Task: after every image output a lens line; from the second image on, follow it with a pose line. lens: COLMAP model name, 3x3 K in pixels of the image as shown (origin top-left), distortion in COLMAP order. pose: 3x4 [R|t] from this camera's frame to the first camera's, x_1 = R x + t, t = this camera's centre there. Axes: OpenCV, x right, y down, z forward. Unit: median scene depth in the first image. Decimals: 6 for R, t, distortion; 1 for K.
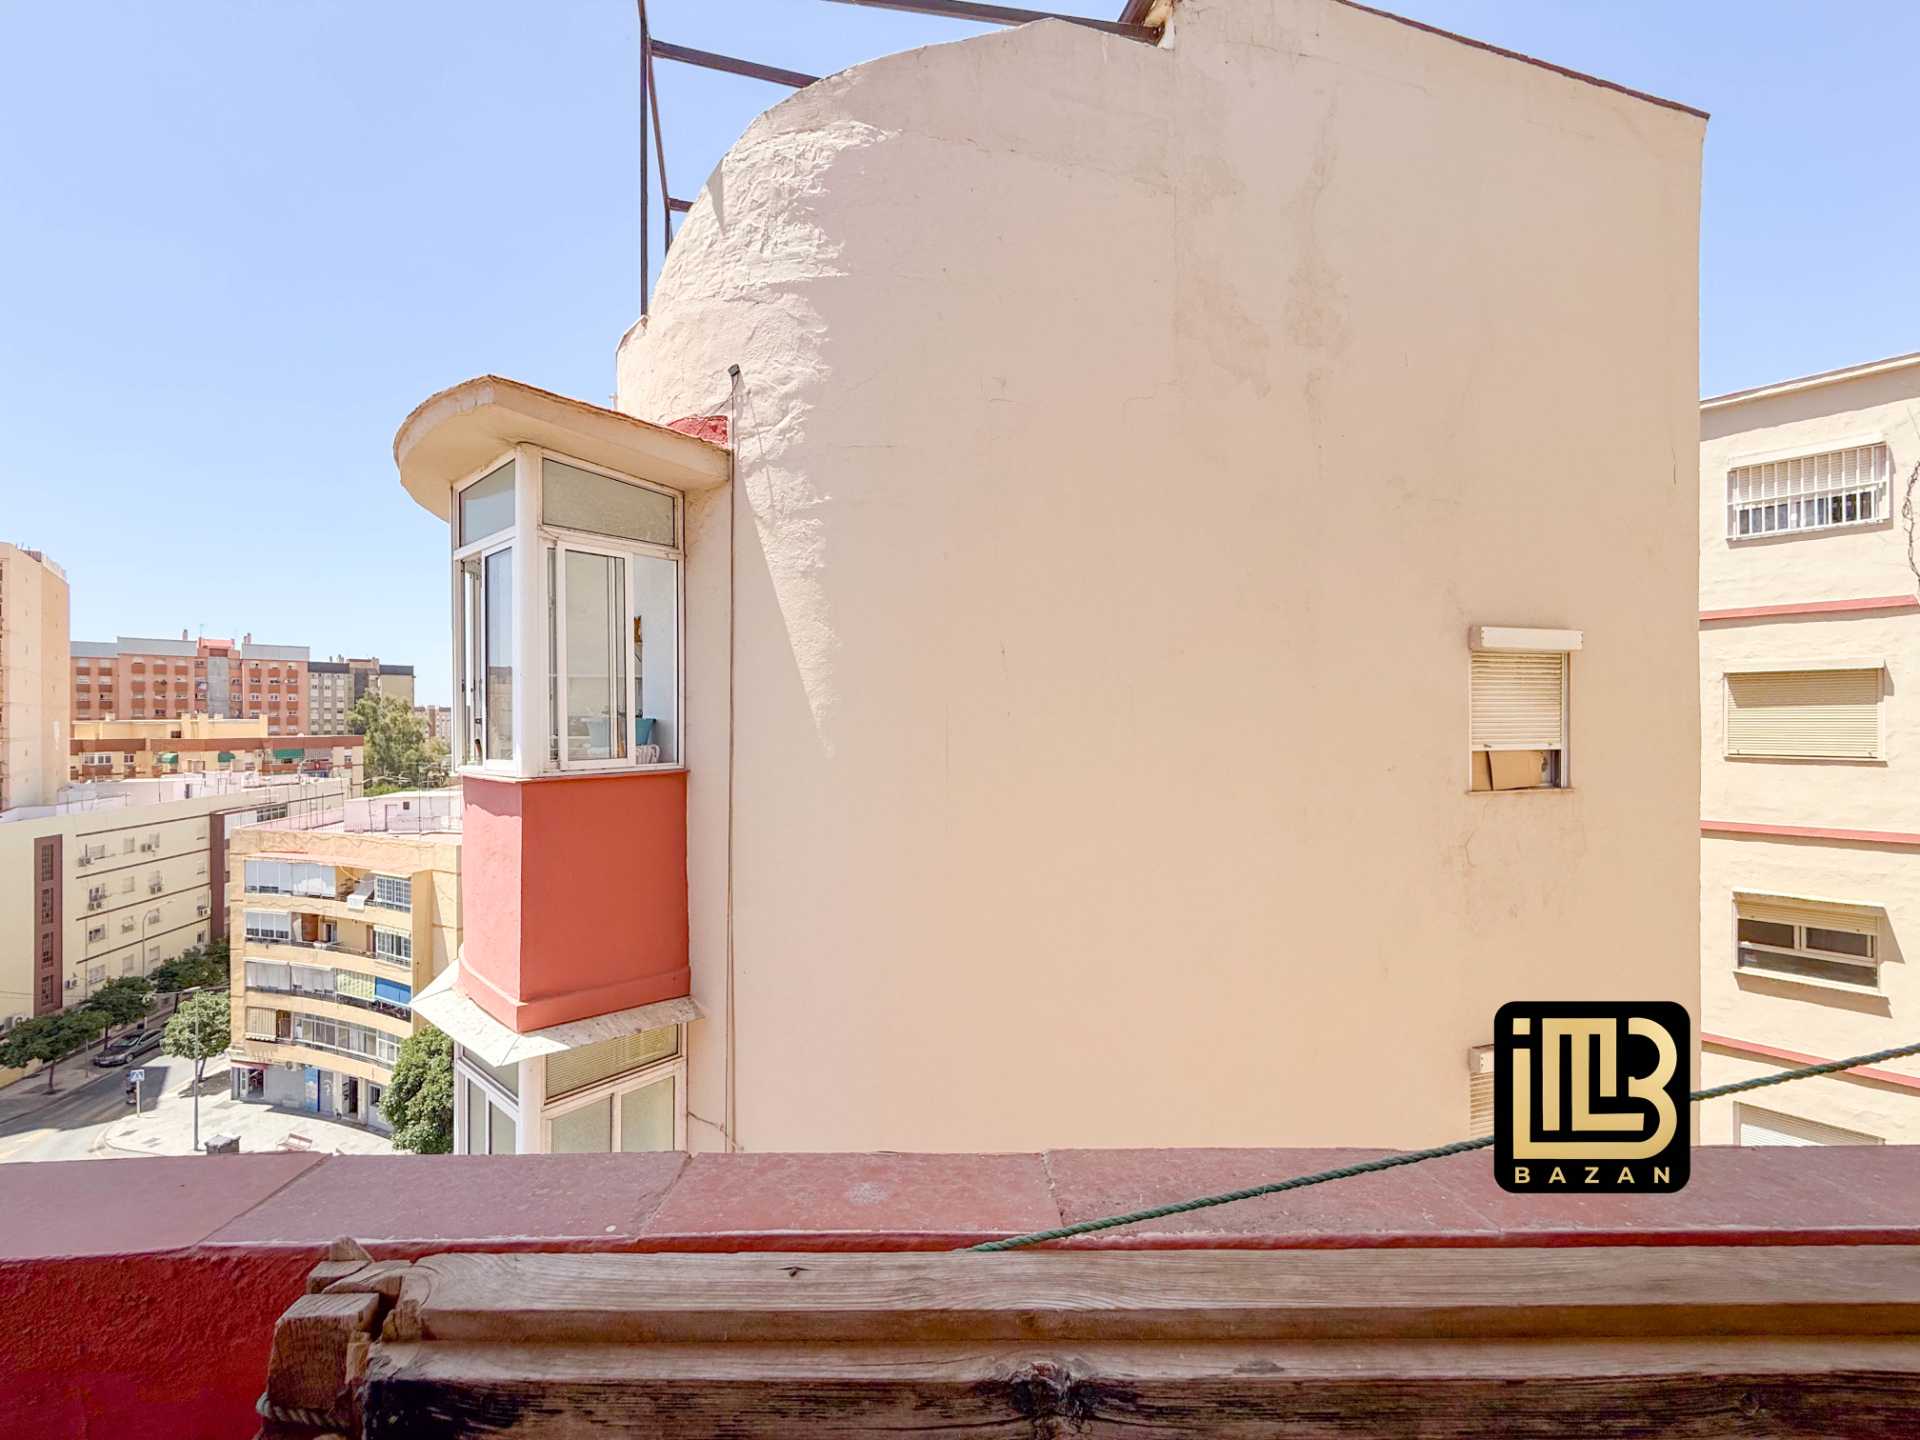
lens RADIAL K [[764.8, 0, 960.0], [0, 764.8, 720.0], [0, 0, 1]] dist [-0.000783, -0.000736]
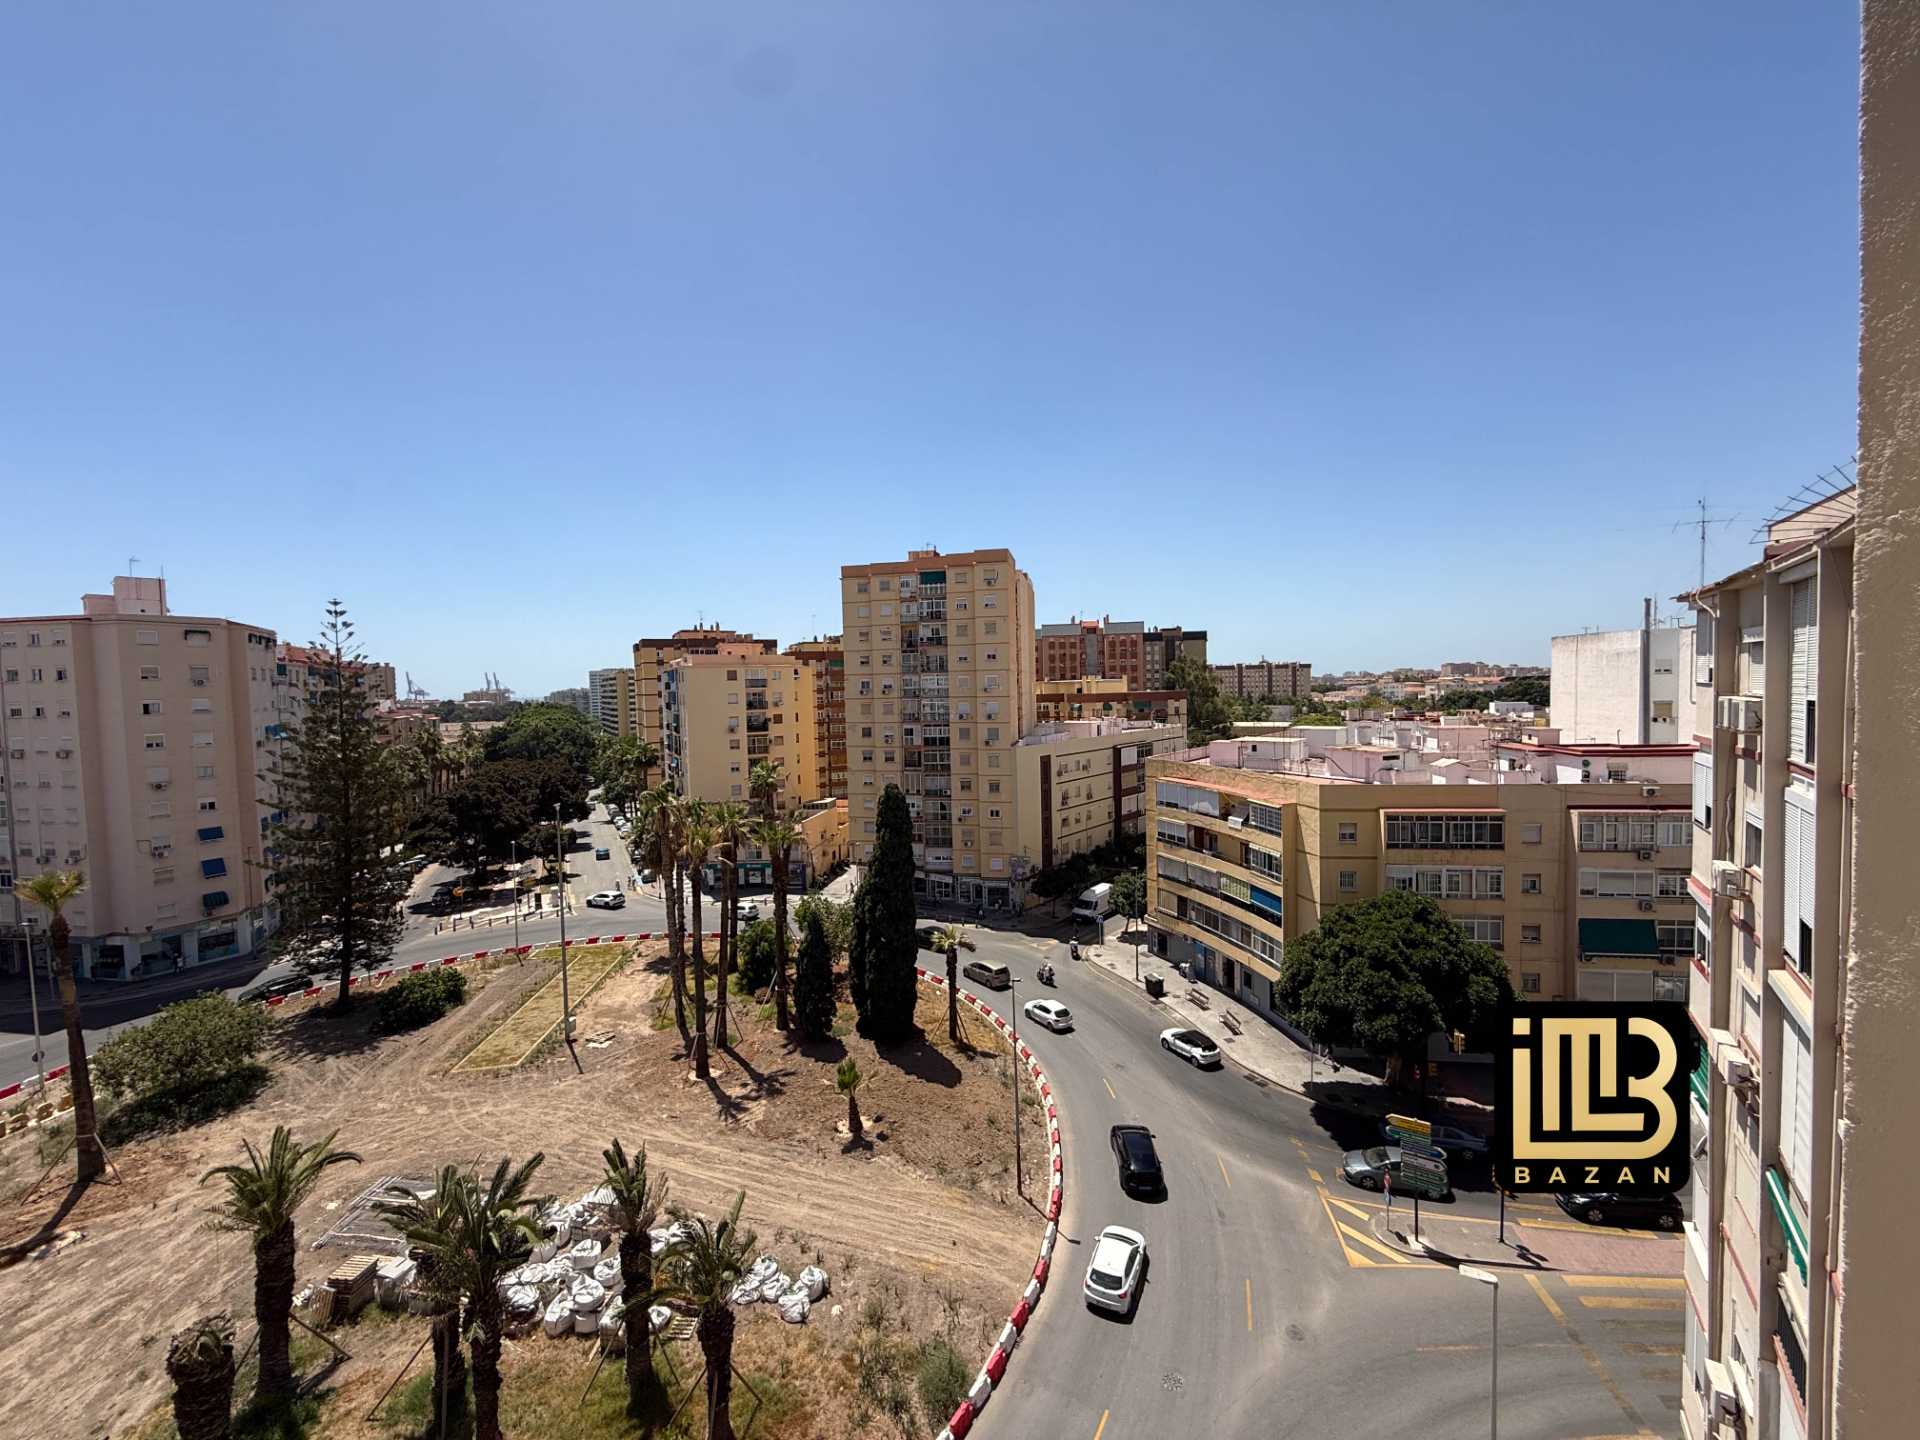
lens RADIAL K [[764.8, 0, 960.0], [0, 764.8, 720.0], [0, 0, 1]] dist [-0.000783, -0.000736]
pose [[0.612281, 0.024554, -0.790259, -0.063357], [0.022379, 0.998579, 0.048365, 0.000018], [0.790323, -0.047298, 0.610862, -0.088037]]
